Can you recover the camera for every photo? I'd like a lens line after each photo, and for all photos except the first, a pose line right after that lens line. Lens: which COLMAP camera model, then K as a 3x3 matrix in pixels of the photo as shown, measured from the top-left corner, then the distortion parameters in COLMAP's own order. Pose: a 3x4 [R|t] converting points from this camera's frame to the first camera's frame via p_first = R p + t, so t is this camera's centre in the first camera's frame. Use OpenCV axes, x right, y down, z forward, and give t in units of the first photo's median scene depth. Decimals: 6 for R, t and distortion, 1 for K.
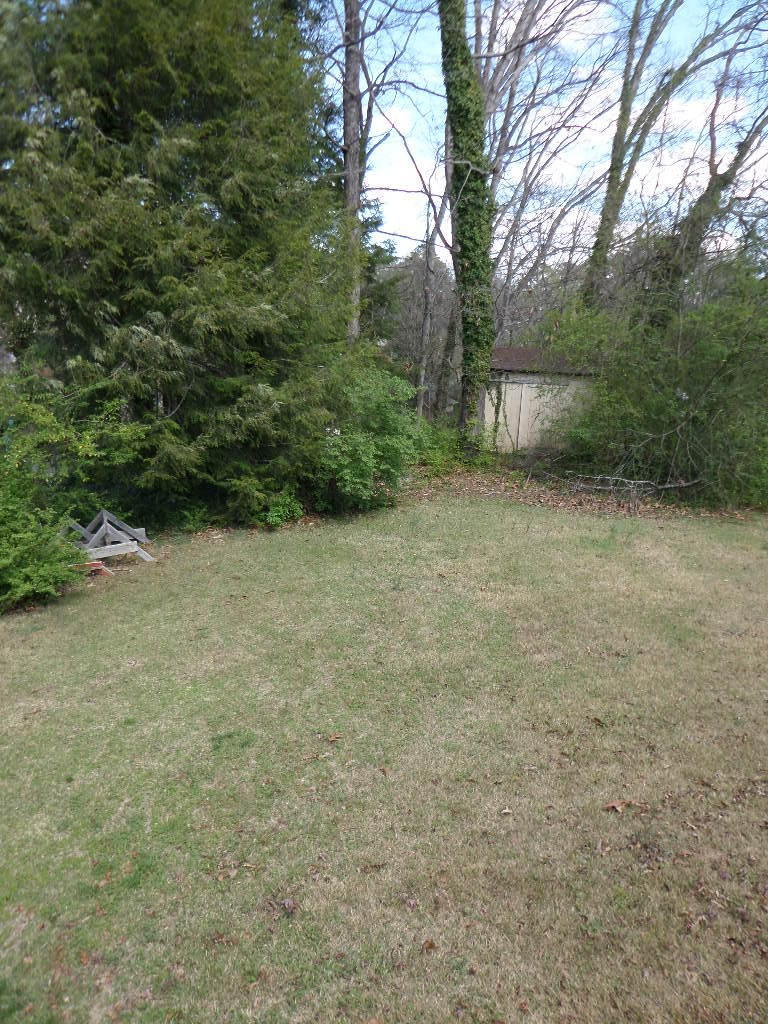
lens RADIAL K [[718.1, 0, 384.0], [0, 718.1, 512.0], [0, 0, 1]] dist [-0.017342, -0.000071]
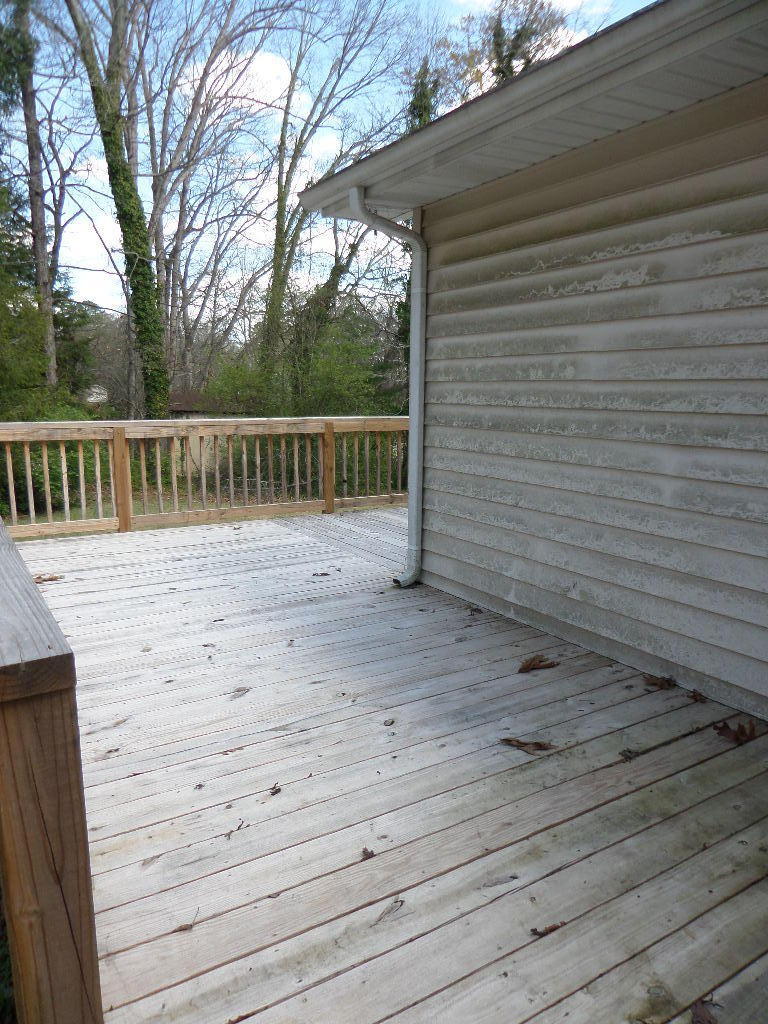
lens RADIAL K [[718.1, 0, 384.0], [0, 718.1, 512.0], [0, 0, 1]] dist [-0.017342, -0.000071]
pose [[0.933810, -0.072908, 0.350261, 0.041742], [0.098800, 0.993496, -0.056604, 0.085725], [-0.343856, 0.087464, 0.934940, -0.287190]]
